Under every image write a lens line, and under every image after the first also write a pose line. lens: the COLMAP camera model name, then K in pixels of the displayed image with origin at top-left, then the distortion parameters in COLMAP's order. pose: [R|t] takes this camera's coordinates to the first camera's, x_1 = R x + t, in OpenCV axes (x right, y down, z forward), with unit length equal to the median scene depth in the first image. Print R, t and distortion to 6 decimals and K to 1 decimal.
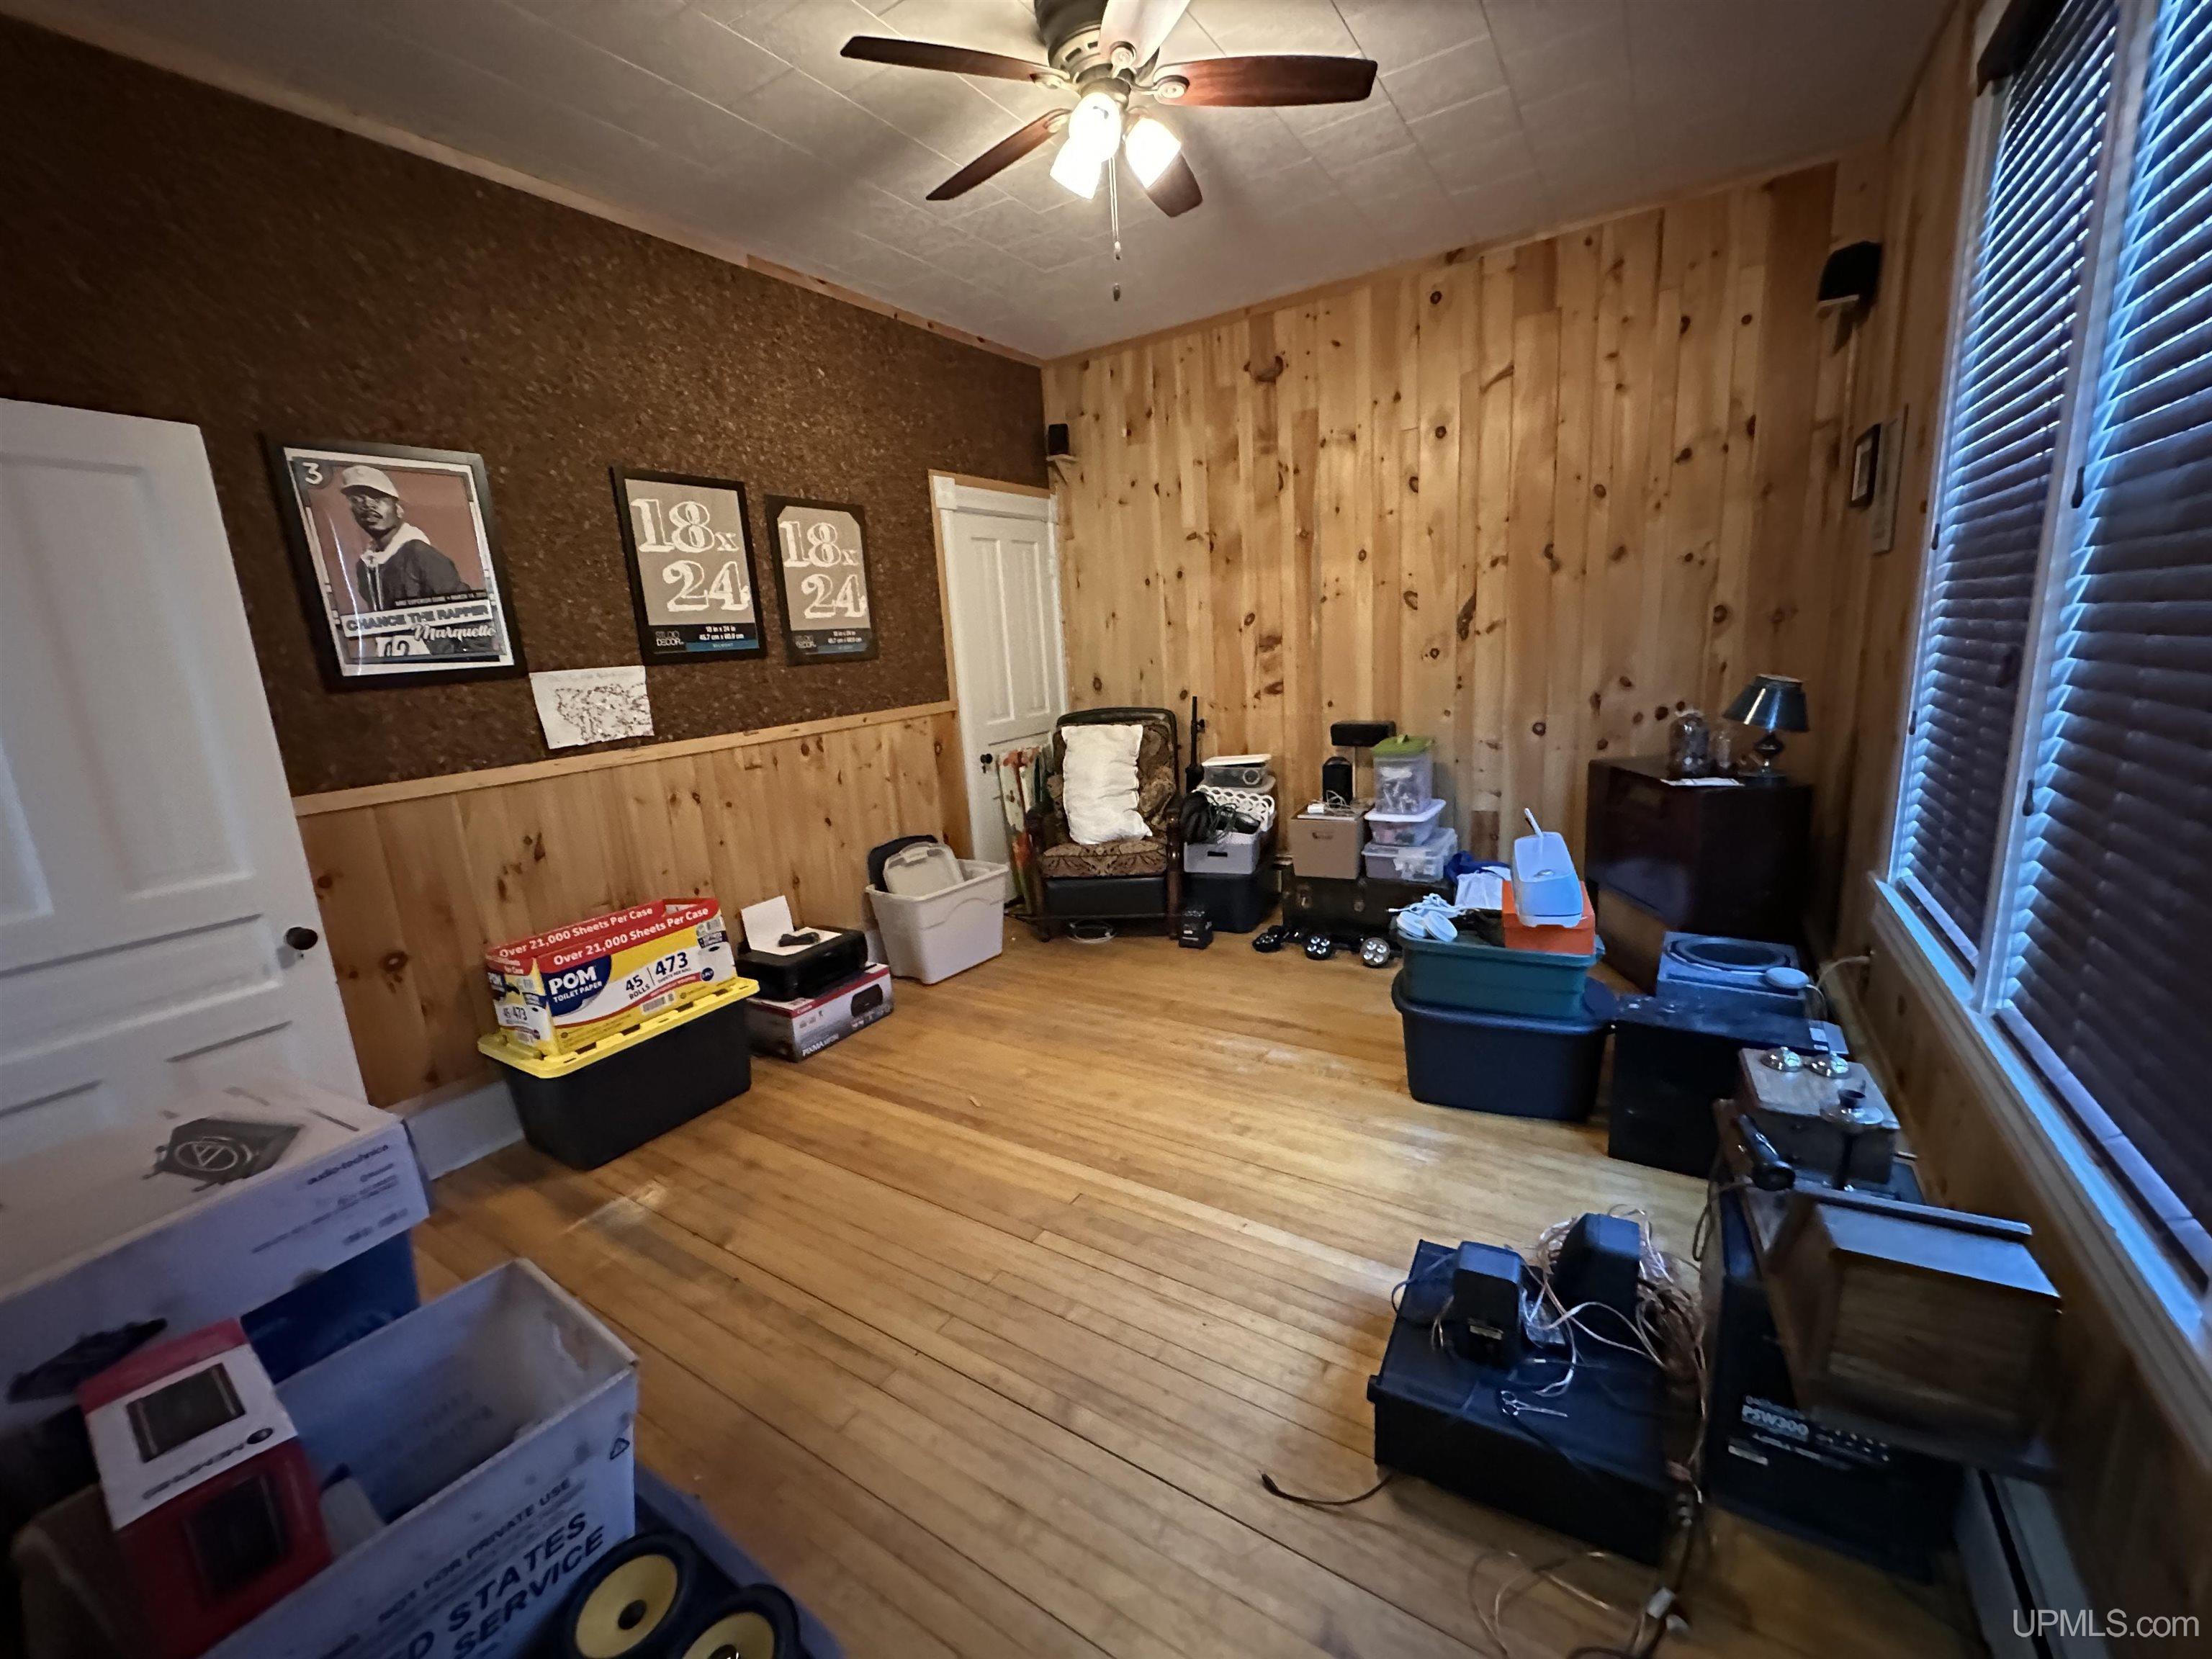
lens RADIAL K [[882.9, 0, 1105.2], [0, 882.9, 829.6], [0, 0, 1]] dist [-0.003672, 0.000289]
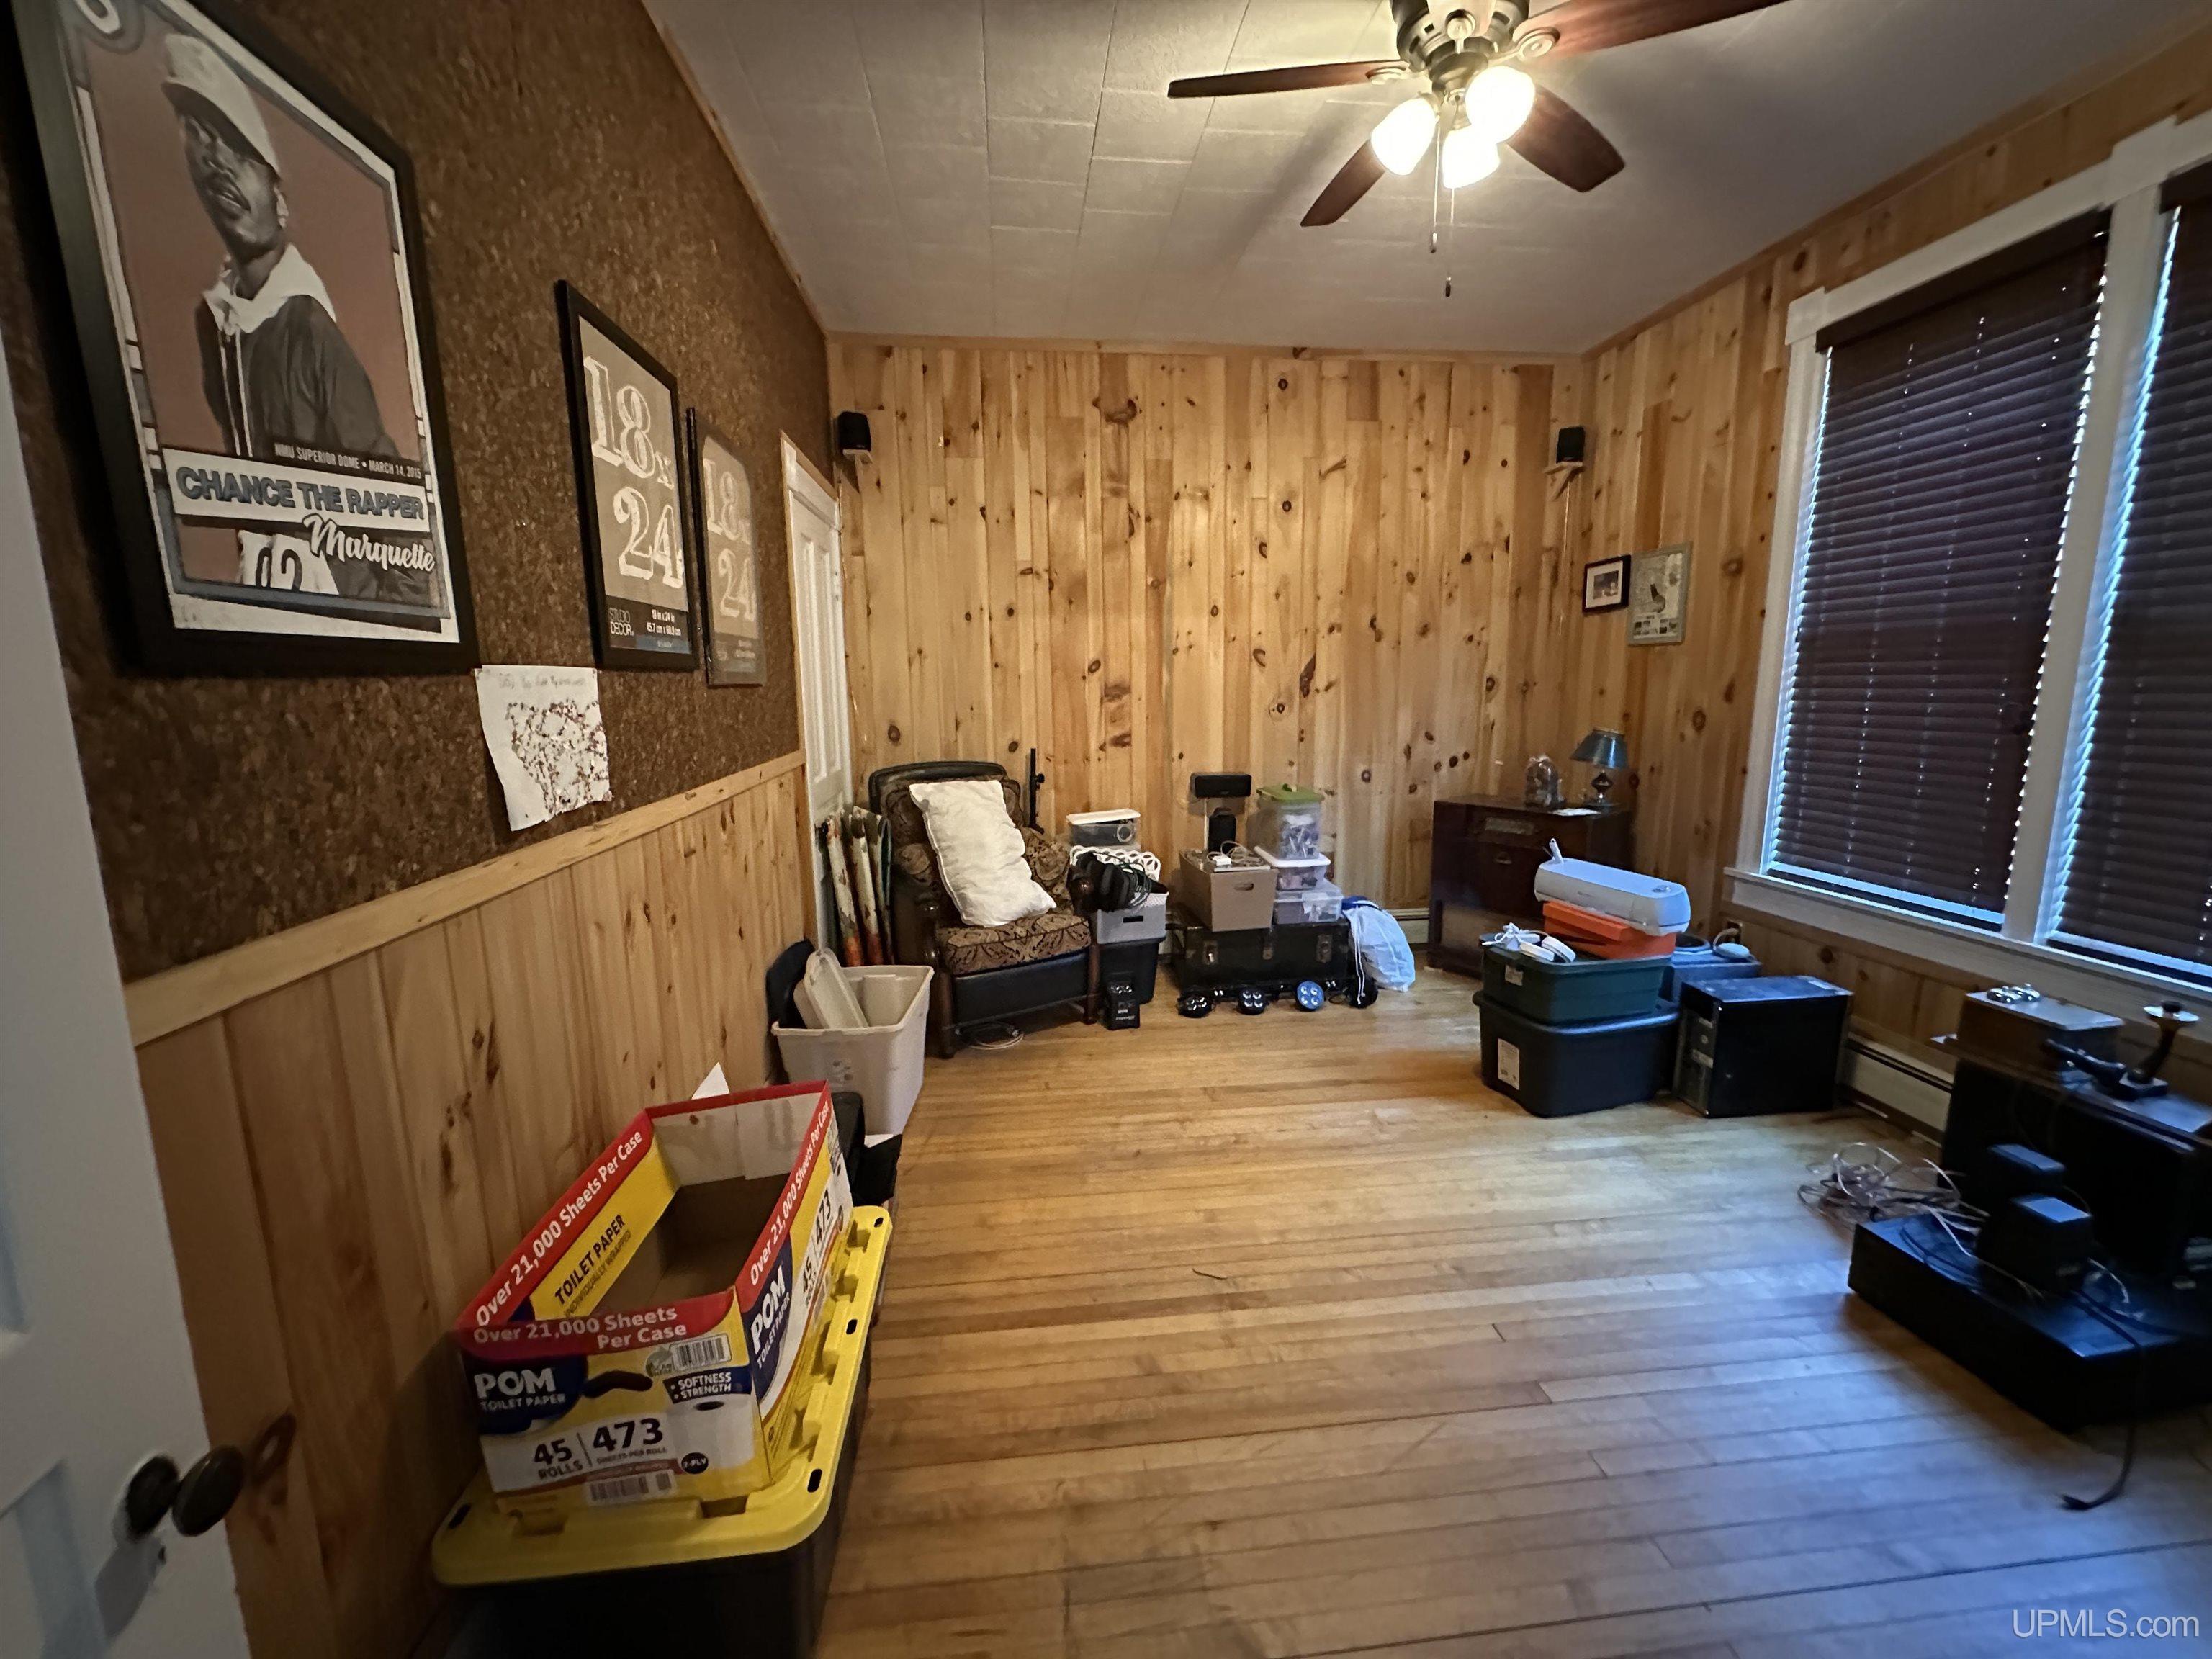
lens RADIAL K [[882.9, 0, 1107.5], [0, 882.9, 830.2], [0, 0, 1]] dist [-0.003672, 0.000289]
pose [[0.780064, -0.050078, 0.623693, -0.529802], [0.095714, 0.994611, -0.039851, -0.034415], [-0.618336, 0.090782, 0.780653, 0.352025]]
